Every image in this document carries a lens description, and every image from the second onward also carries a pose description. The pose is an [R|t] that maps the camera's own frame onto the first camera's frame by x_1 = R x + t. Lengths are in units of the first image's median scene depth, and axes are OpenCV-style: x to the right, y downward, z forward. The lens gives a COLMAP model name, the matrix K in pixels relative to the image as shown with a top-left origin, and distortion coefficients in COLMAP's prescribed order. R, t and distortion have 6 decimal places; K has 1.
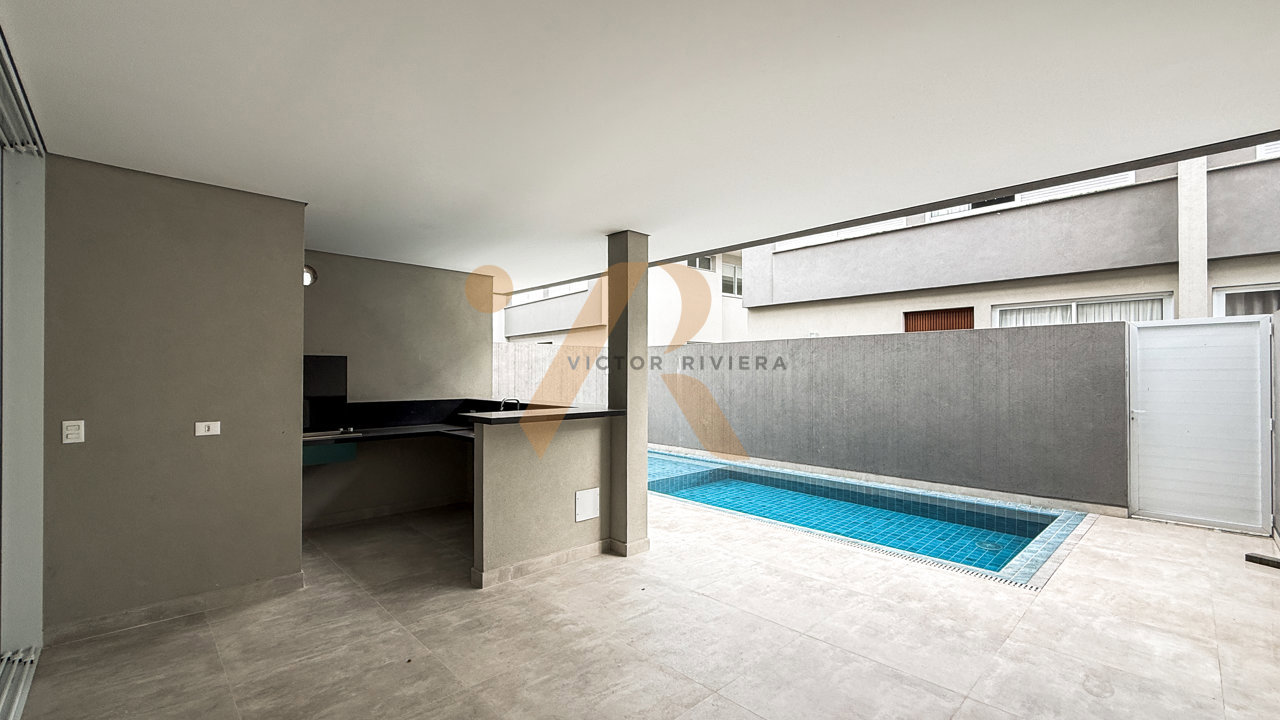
lens RADIAL K [[531.6, 0, 641.5], [0, 531.6, 369.5], [0, 0, 1]] dist [-0.001277, 0.000158]
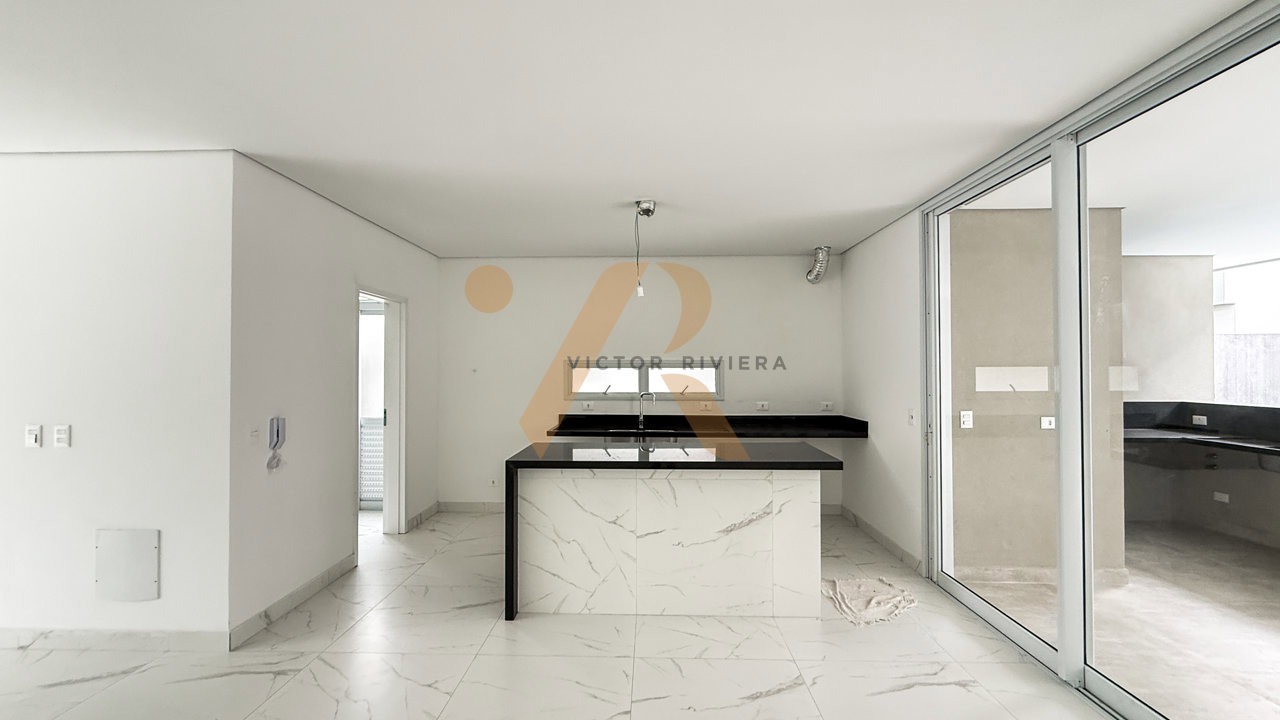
lens RADIAL K [[509.5, 0, 638.6], [0, 509.5, 359.5], [0, 0, 1]] dist [-0.000110, 0.000737]
pose [[0.692782, -0.018113, -0.720920, -0.569271], [0.008776, 0.999822, -0.016687, -0.012587], [0.721094, 0.005233, 0.692817, -0.350894]]
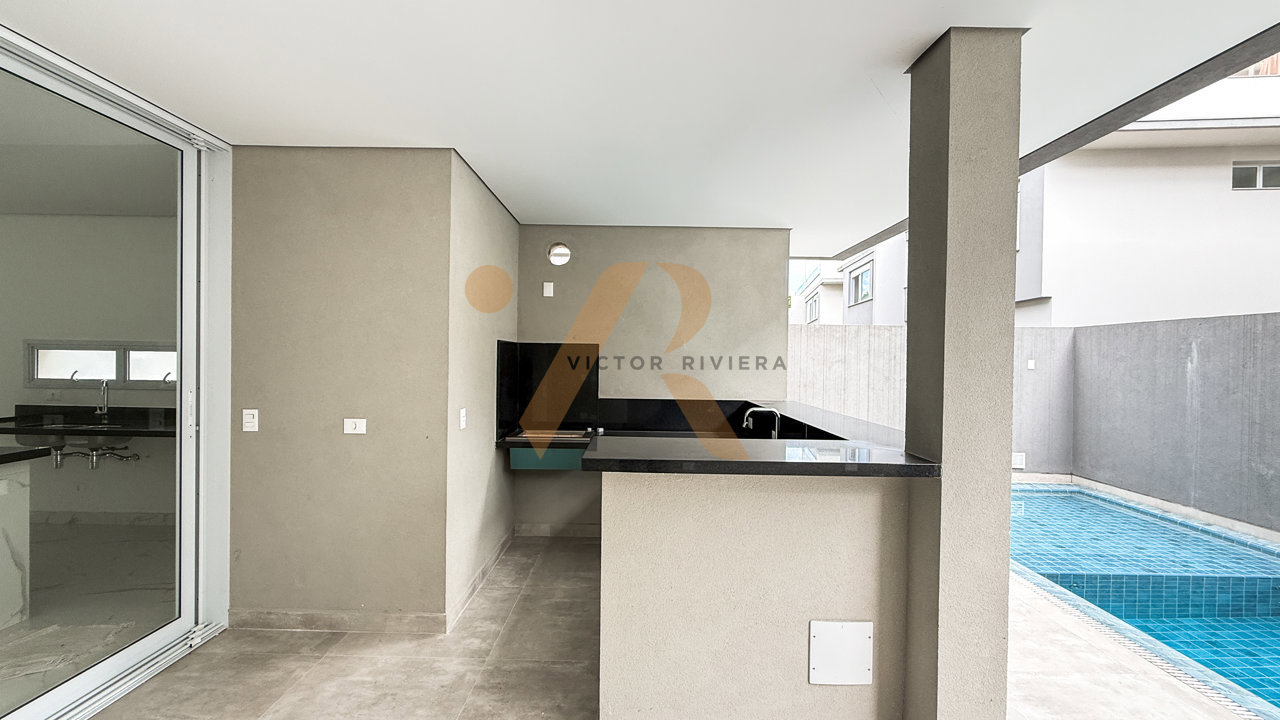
lens RADIAL K [[509.5, 0, 640.9], [0, 509.5, 360.5], [0, 0, 1]] dist [-0.000110, 0.000737]
pose [[0.710628, 0.011151, -0.703480, 0.102692], [-0.008432, 0.999938, 0.007333, -0.007088], [0.703518, 0.000721, 0.710677, 0.656645]]
